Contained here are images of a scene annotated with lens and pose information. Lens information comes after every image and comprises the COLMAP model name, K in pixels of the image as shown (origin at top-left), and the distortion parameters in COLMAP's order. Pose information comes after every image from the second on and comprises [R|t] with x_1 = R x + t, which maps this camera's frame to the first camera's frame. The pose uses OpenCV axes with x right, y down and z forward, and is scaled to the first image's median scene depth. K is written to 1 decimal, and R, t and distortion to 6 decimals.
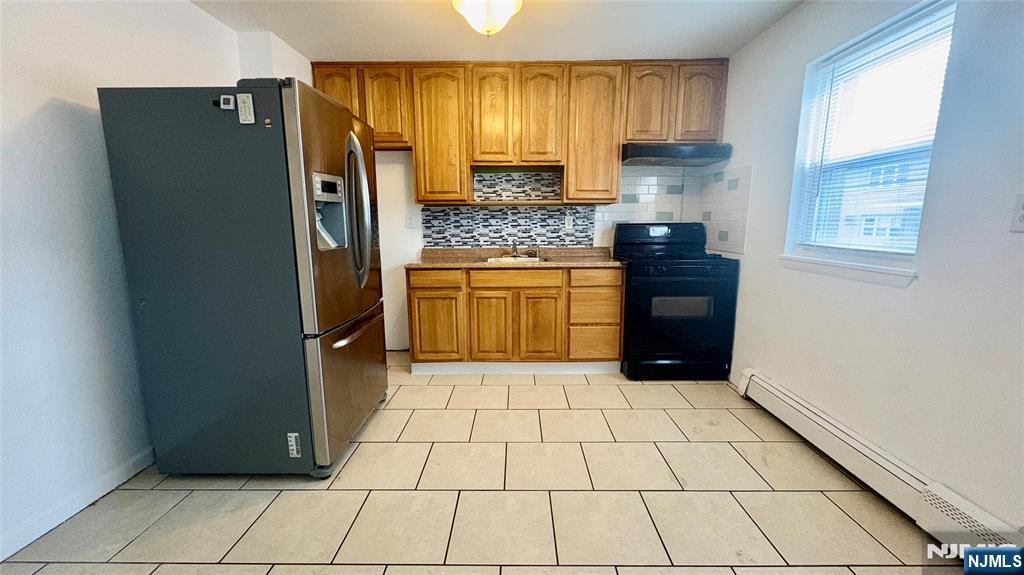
lens RADIAL K [[407.6, 0, 512.4], [0, 407.6, 288.1], [0, 0, 1]] dist [-0.001628, -0.000892]
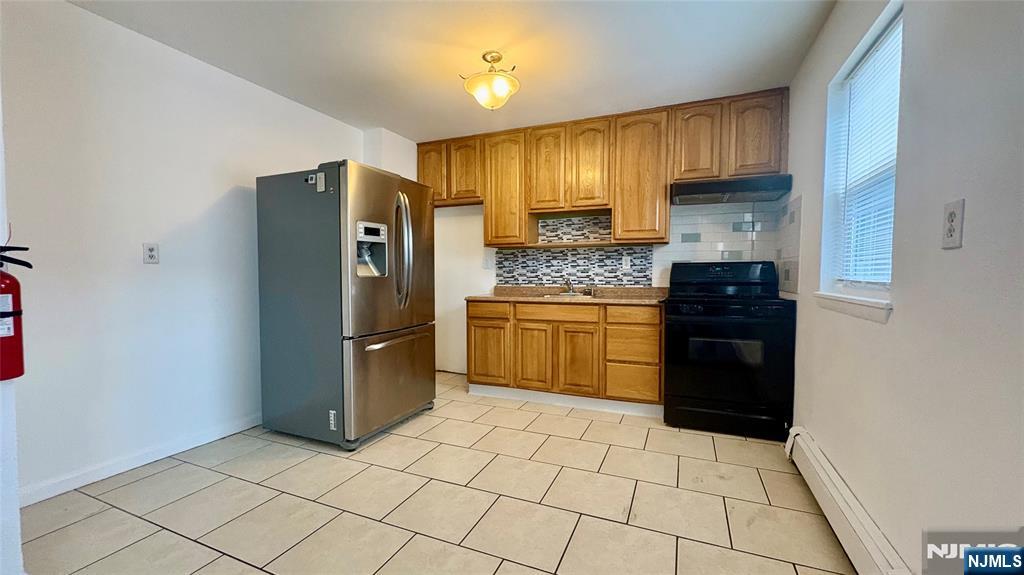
lens RADIAL K [[407.6, 0, 510.5], [0, 407.6, 287.3], [0, 0, 1]] dist [-0.001628, -0.000892]
pose [[0.921844, 0.017404, -0.387171, 0.308475], [-0.065789, 0.991520, -0.112072, 0.037984], [0.381937, 0.128784, 0.915171, -0.037196]]
